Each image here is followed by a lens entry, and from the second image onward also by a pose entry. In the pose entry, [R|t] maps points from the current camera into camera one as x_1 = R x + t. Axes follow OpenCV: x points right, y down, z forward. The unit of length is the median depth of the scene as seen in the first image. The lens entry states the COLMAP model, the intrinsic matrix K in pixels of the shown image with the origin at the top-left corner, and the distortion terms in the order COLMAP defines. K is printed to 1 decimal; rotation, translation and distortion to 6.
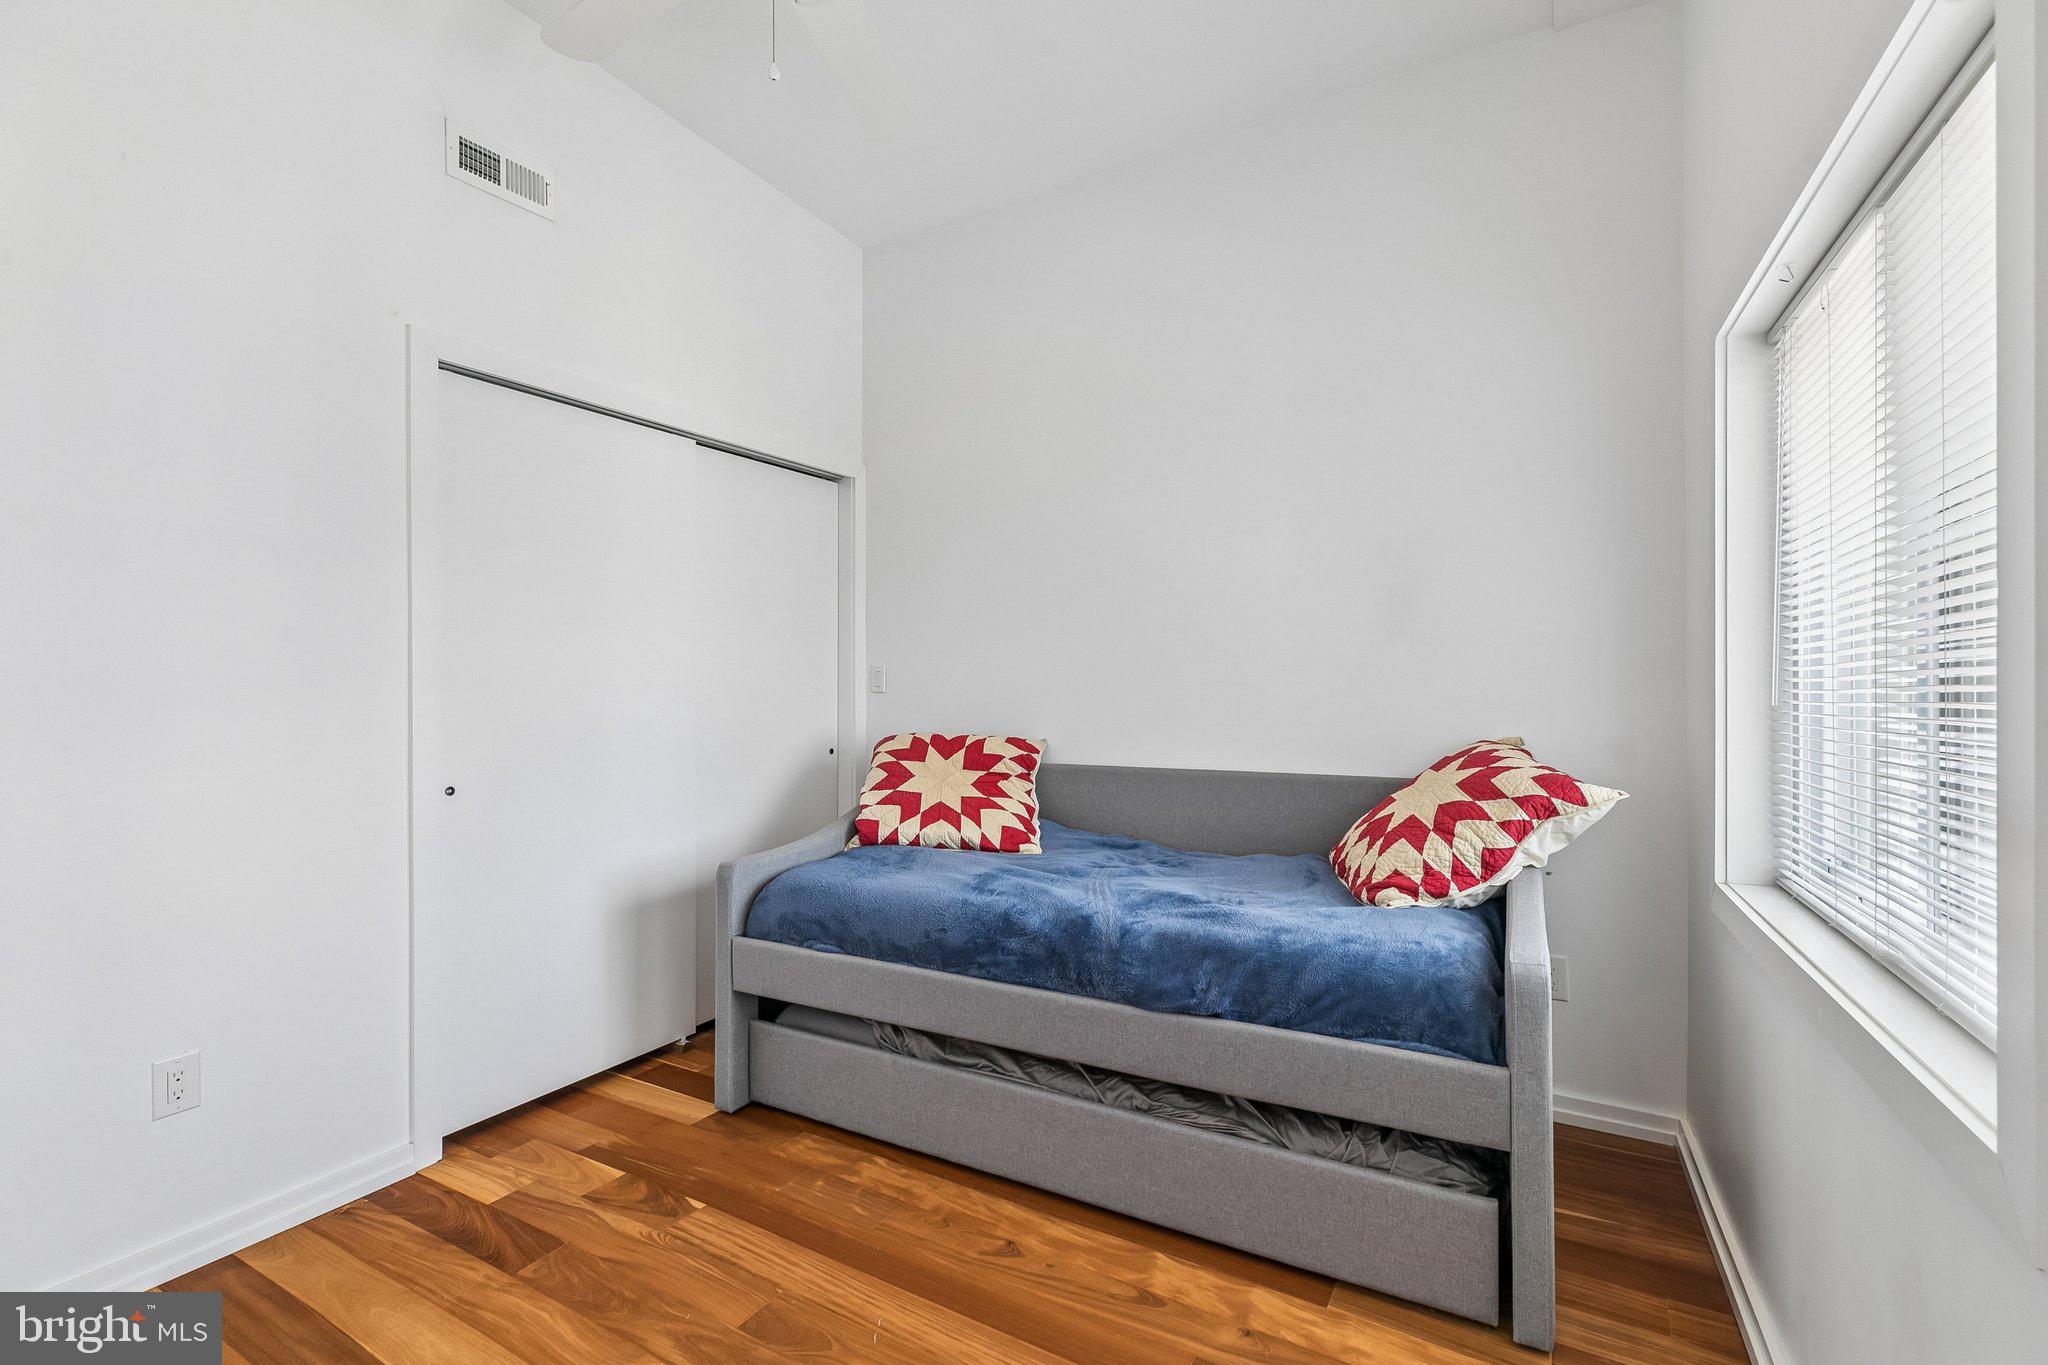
lens RADIAL K [[930.5, 0, 1015.7], [0, 930.5, 665.0], [0, 0, 1]] dist [0.003846, 0.000145]
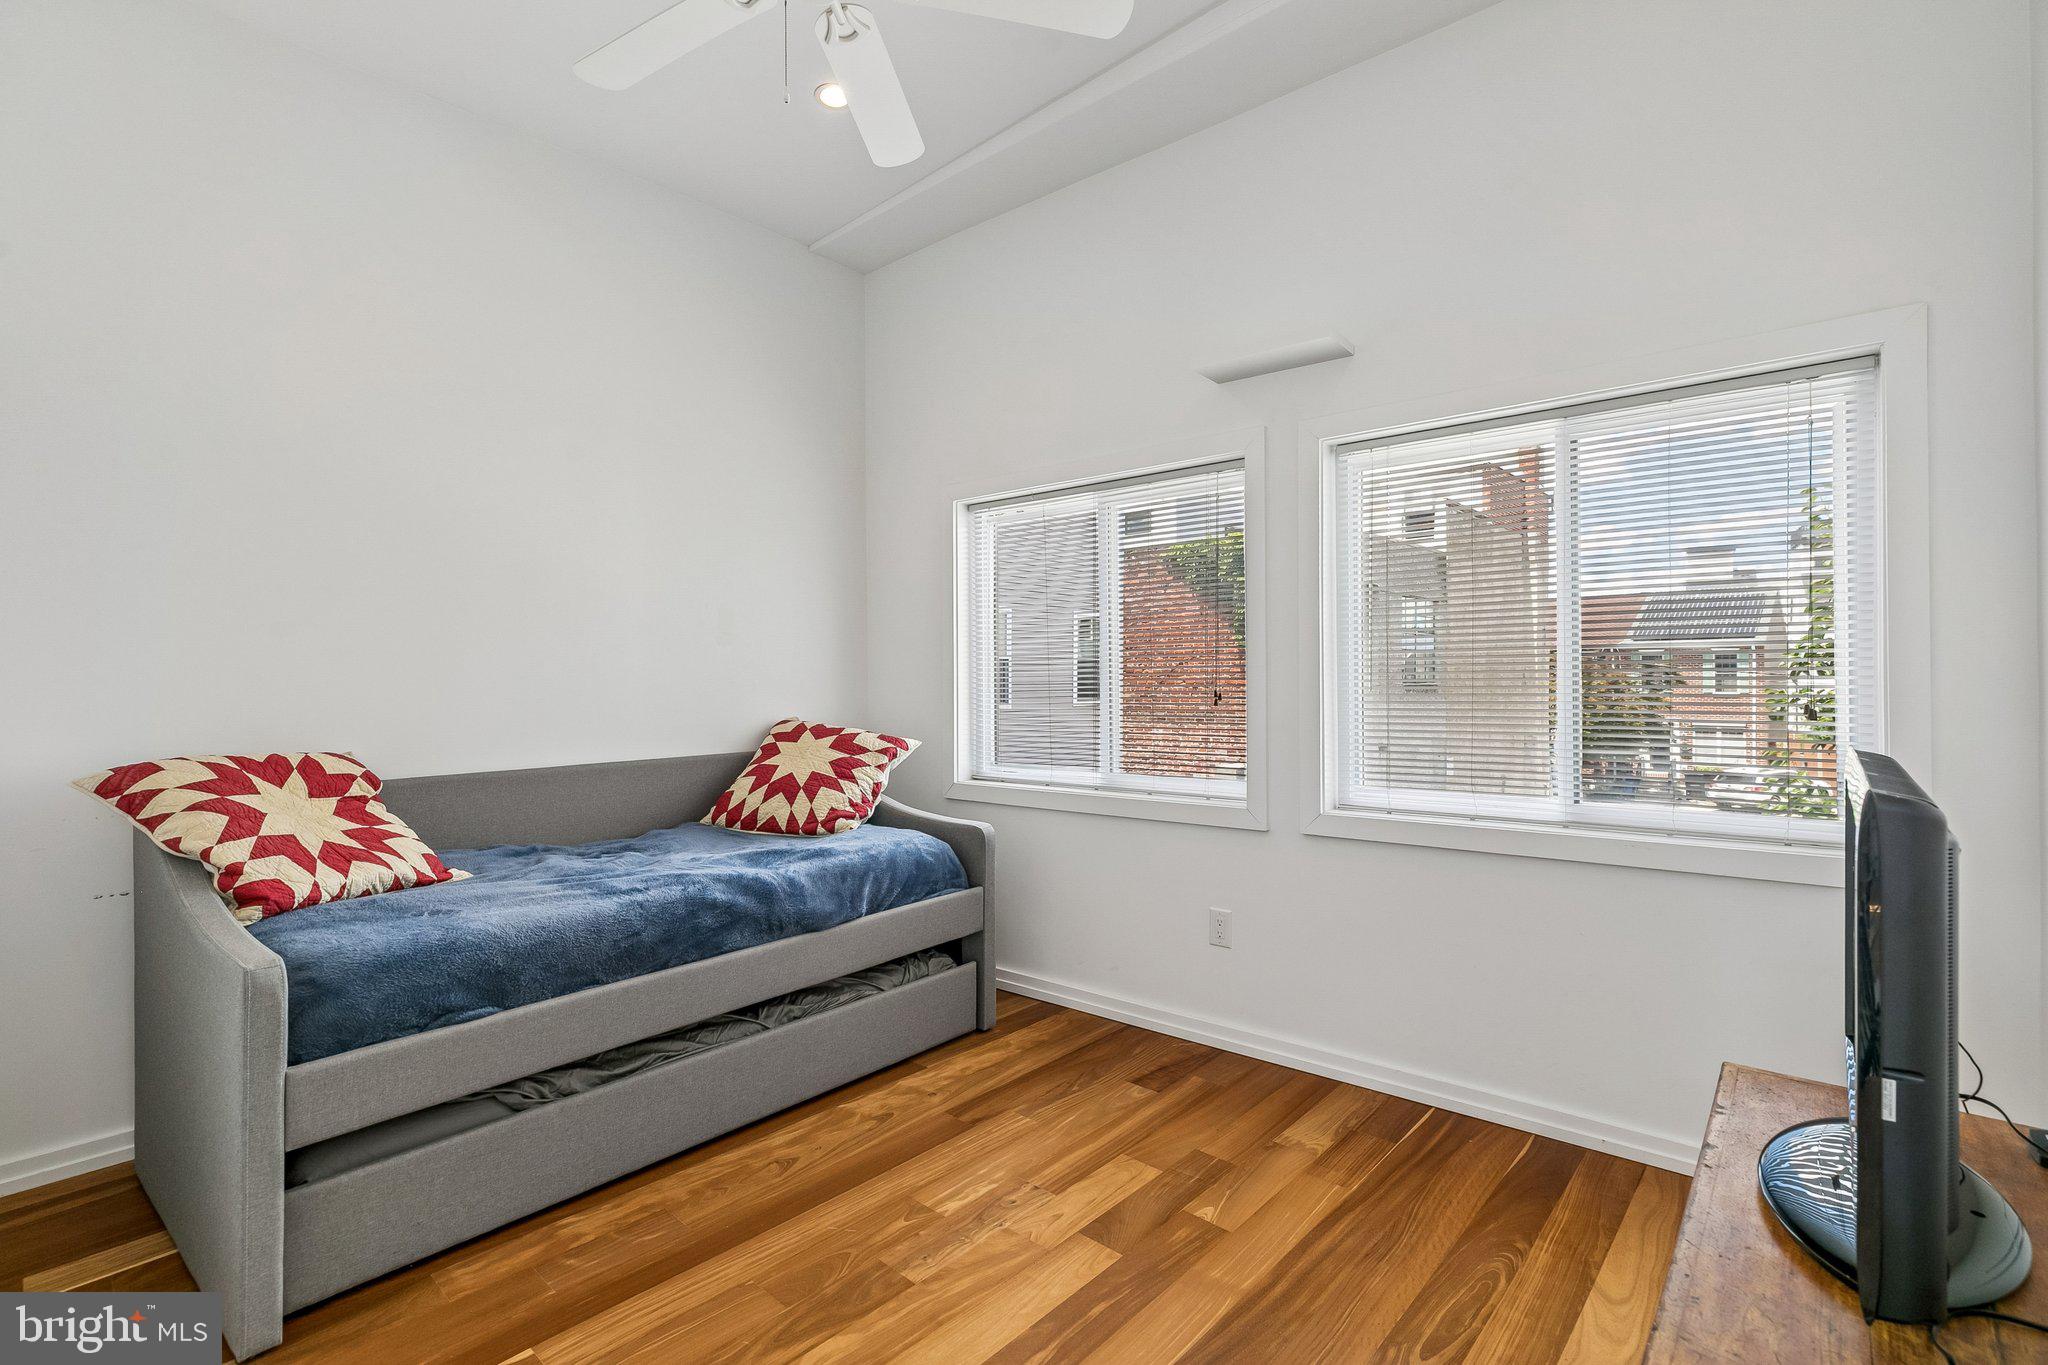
lens RADIAL K [[930.5, 0, 1015.7], [0, 930.5, 665.0], [0, 0, 1]] dist [0.003846, 0.000145]
pose [[0.205088, 0.016087, 0.978611, -0.995281], [-0.007292, 0.999862, -0.014908, 0.018859], [-0.978716, -0.004079, 0.205177, 0.436817]]
